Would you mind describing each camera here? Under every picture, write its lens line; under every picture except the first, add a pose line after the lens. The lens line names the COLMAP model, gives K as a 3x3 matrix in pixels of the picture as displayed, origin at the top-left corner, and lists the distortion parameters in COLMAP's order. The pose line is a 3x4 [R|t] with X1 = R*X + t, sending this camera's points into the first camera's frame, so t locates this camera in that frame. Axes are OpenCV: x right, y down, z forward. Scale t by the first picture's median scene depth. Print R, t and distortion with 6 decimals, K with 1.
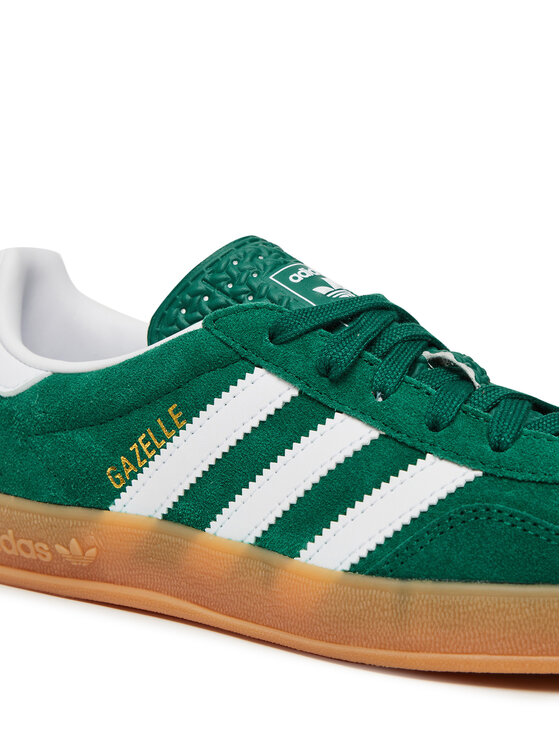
lens RADIAL K [[1701.5, 0, 277.8], [0, 1701.5, 374.4], [0, 0, 1]] dist [-0.142062, 0.000000]
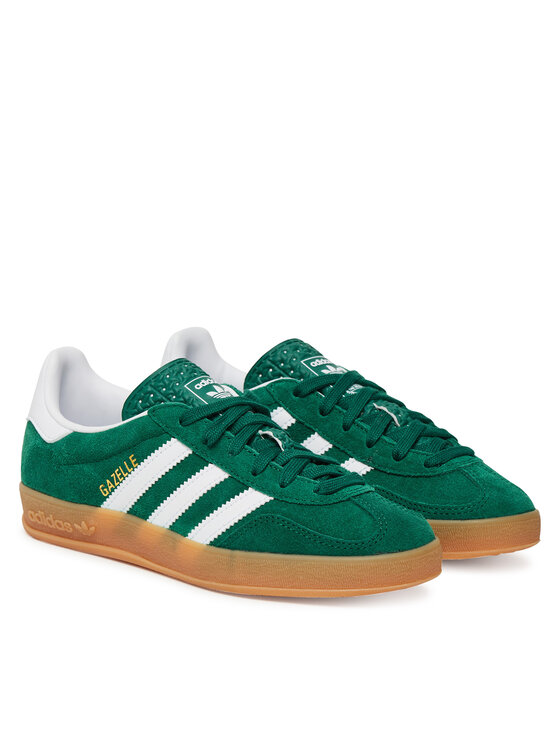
lens RADIAL K [[2606.8, 0, 281.3], [0, 2606.8, 372.8], [0, 0, 1]] dist [-0.142729, 0.000000]
pose [[0.993707, 0.010890, -0.111481, 0.442821], [-0.000738, 0.995877, 0.090709, -0.348748], [0.112009, -0.090056, 0.989618, -1.930387]]
